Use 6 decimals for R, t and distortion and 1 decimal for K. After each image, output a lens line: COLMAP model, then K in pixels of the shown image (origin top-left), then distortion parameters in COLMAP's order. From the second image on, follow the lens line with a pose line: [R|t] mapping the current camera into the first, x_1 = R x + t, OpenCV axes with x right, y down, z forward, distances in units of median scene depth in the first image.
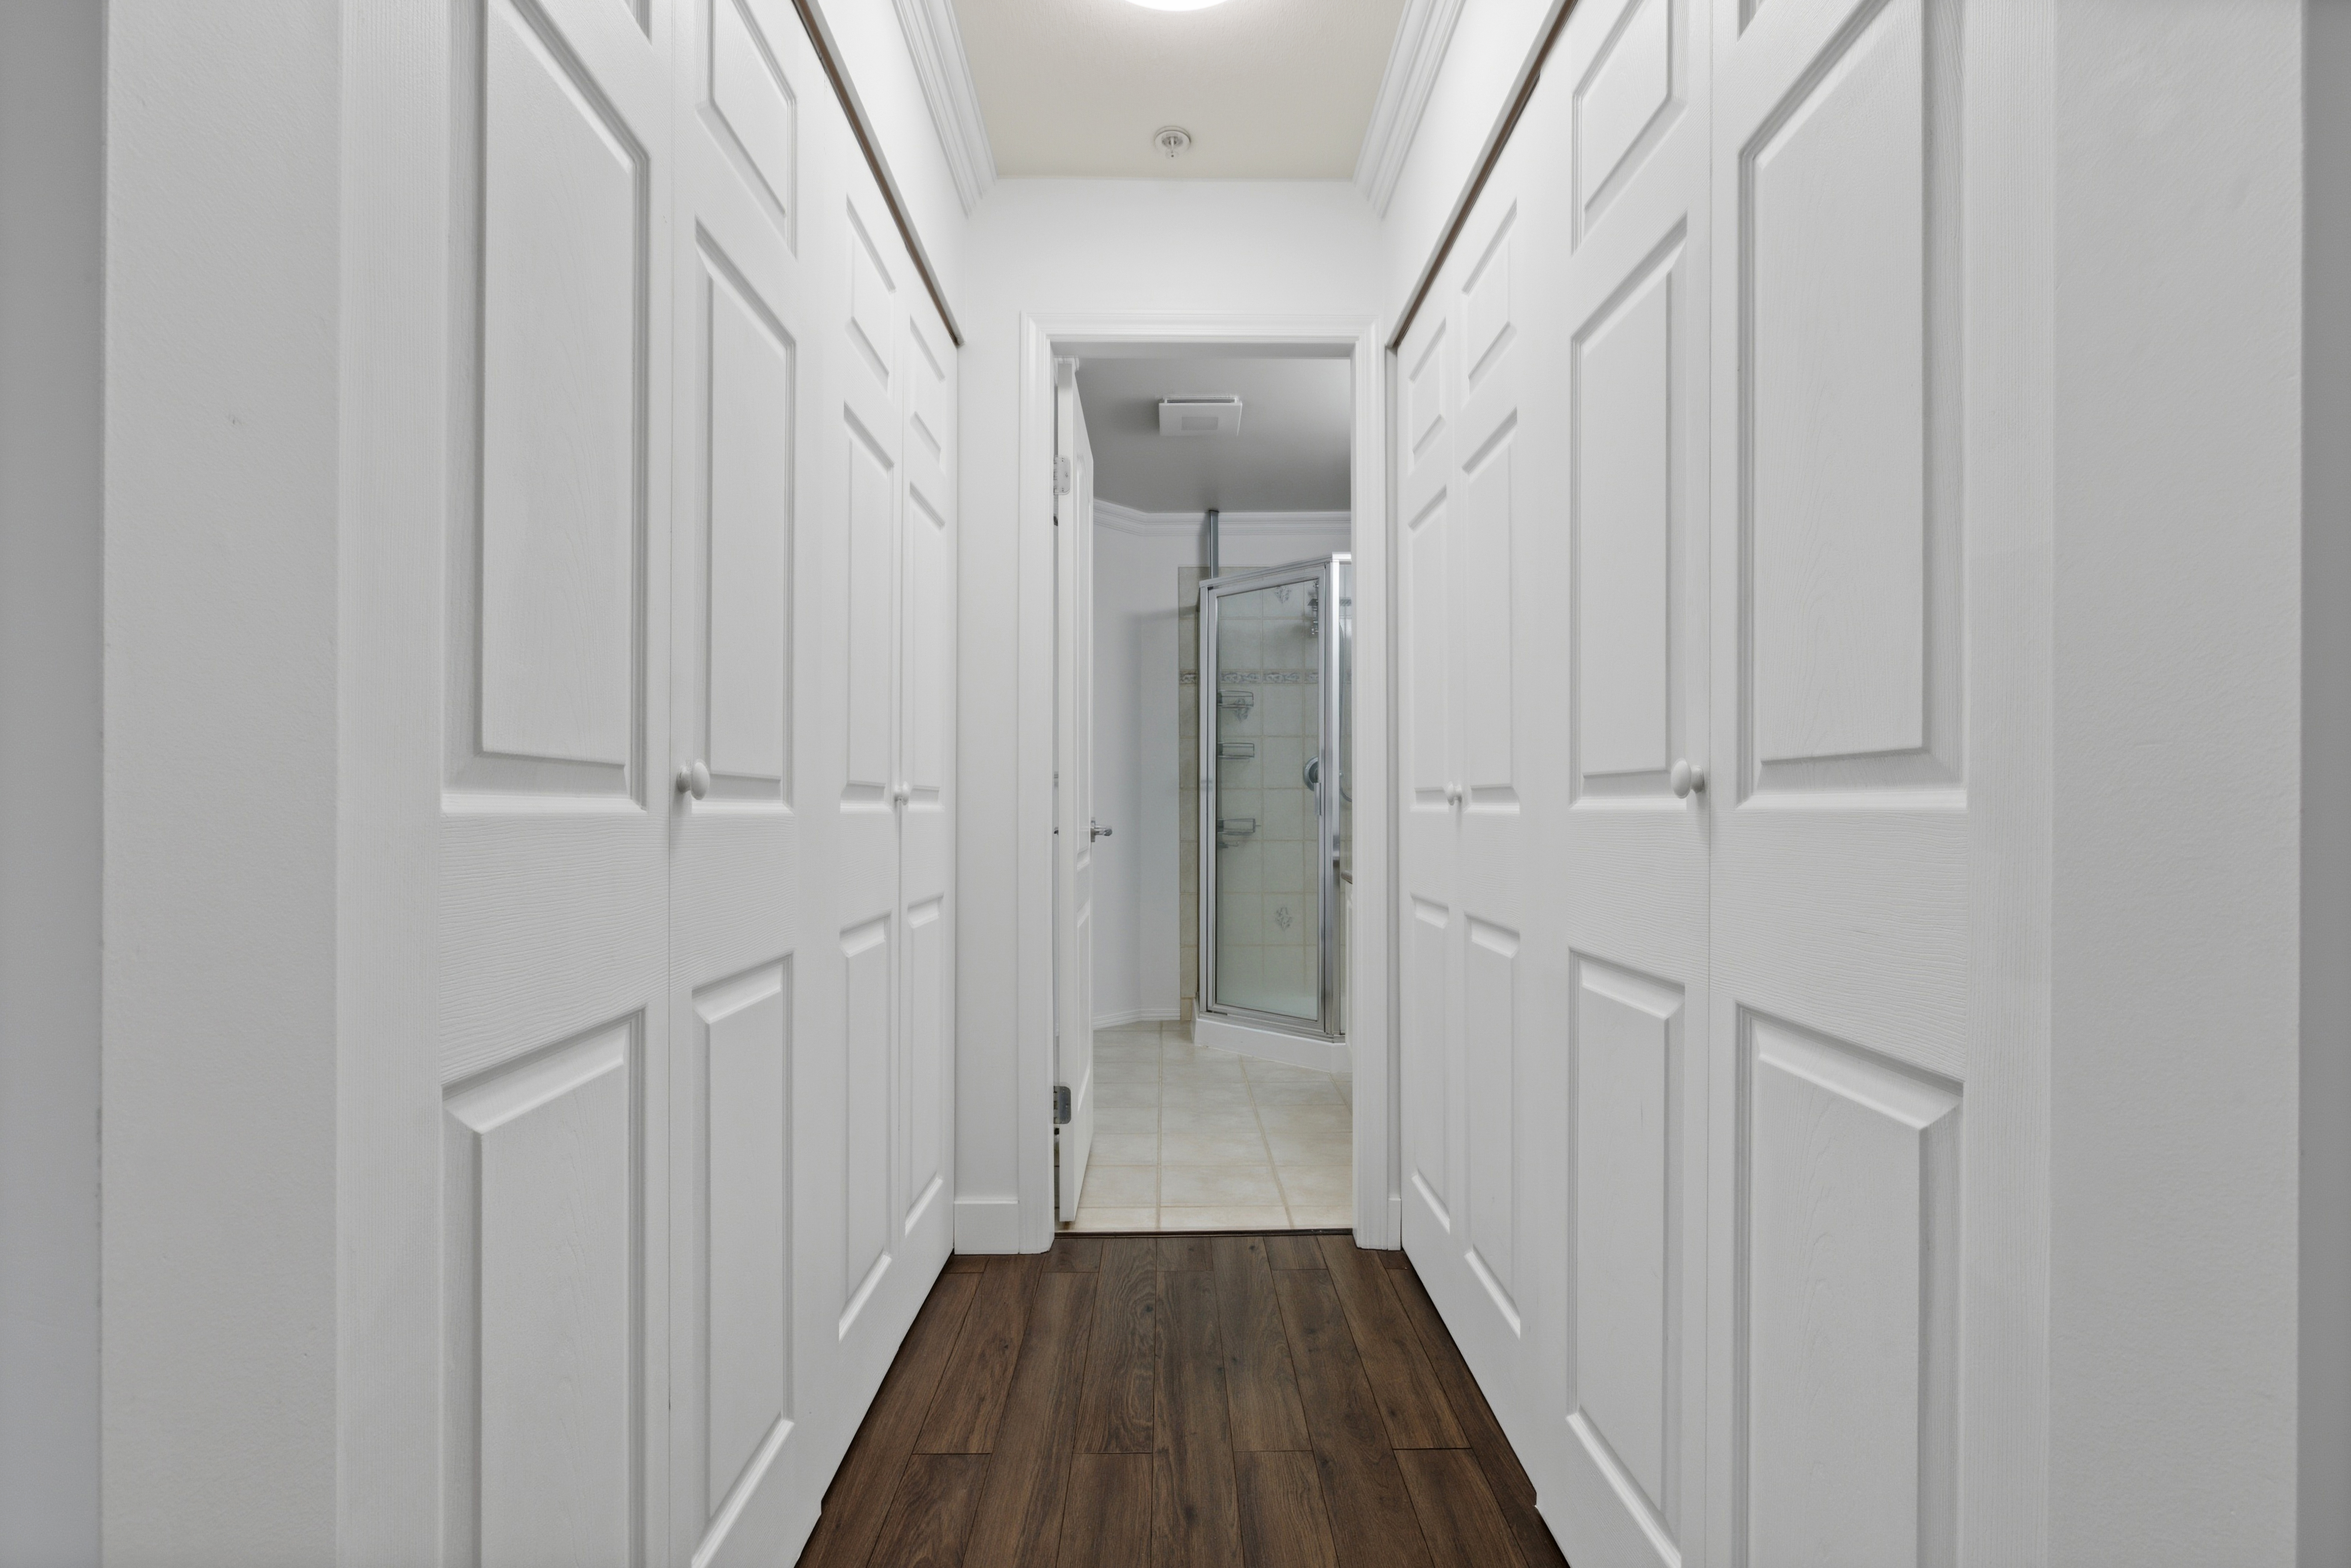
lens RADIAL K [[1078.7, 0, 1175.5], [0, 1078.7, 784.0], [0, 0, 1]] dist [0.000063, 0.000581]
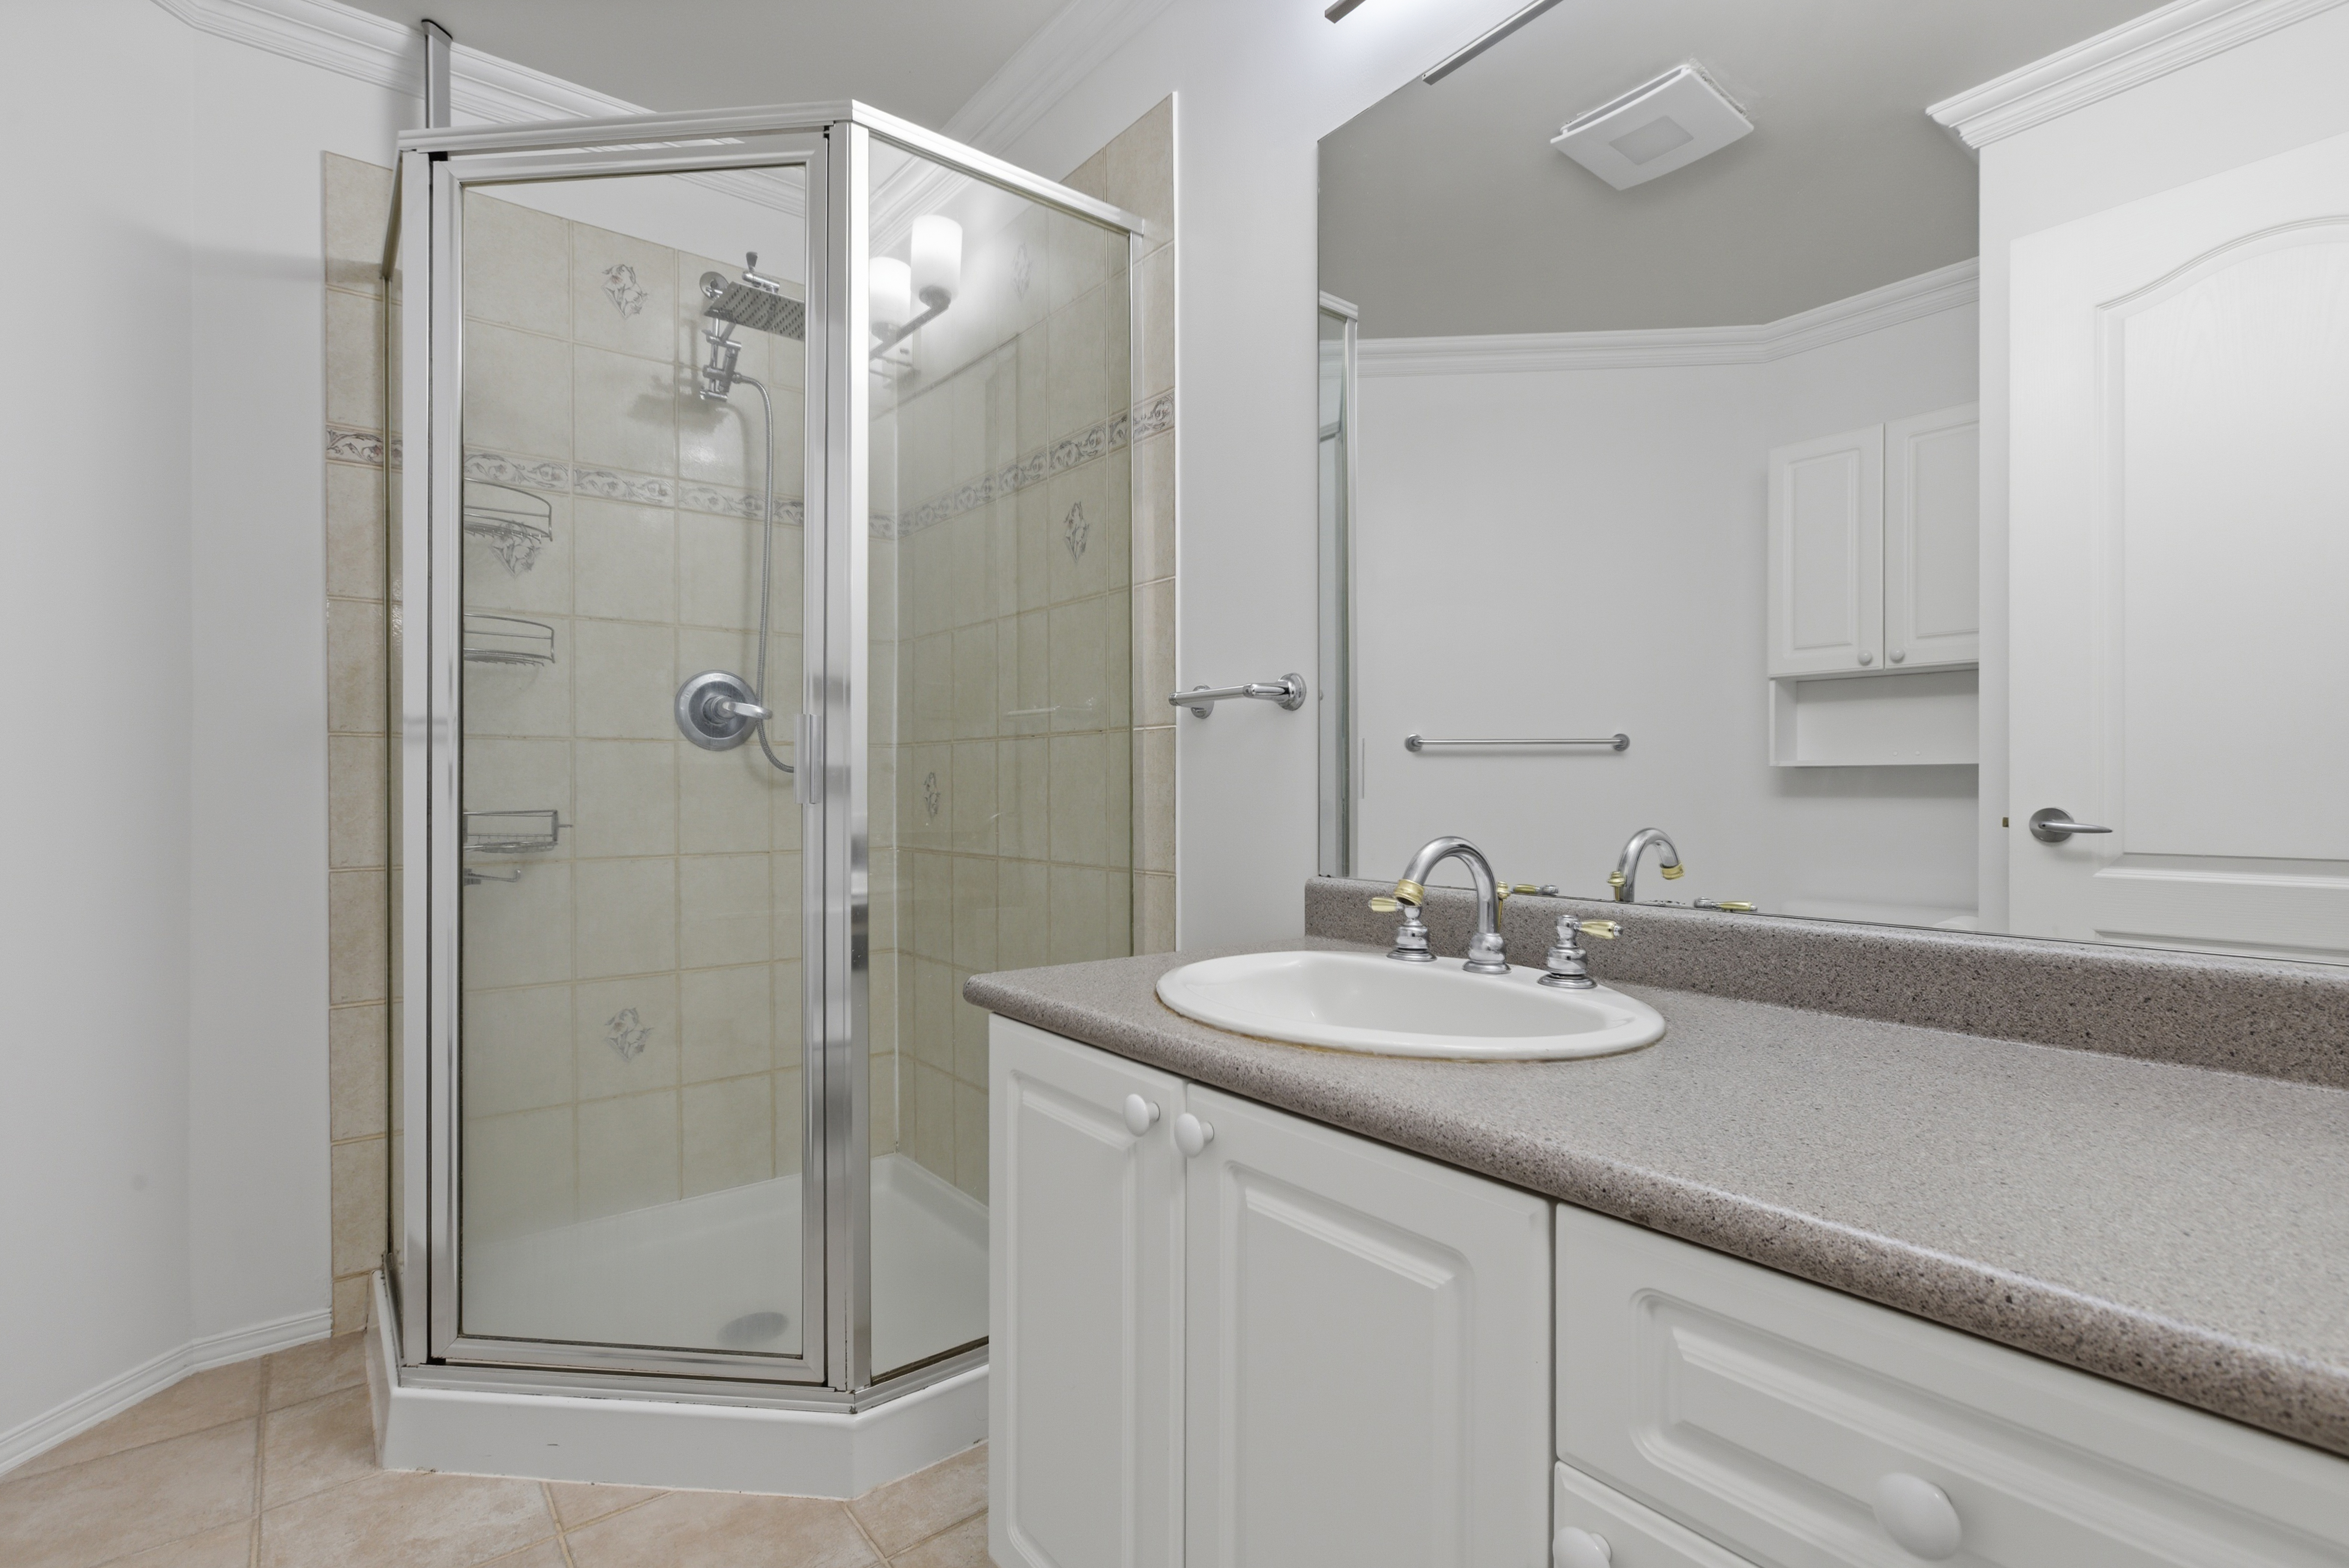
lens RADIAL K [[1077.7, 0, 1174.5], [0, 1077.7, 784.0], [0, 0, 1]] dist [0.000063, 0.000581]
pose [[0.783812, -0.001084, 0.620997, 0.001467], [-0.007712, 0.999904, 0.011480, 0.015052], [-0.620950, -0.013787, 0.783729, 0.518273]]
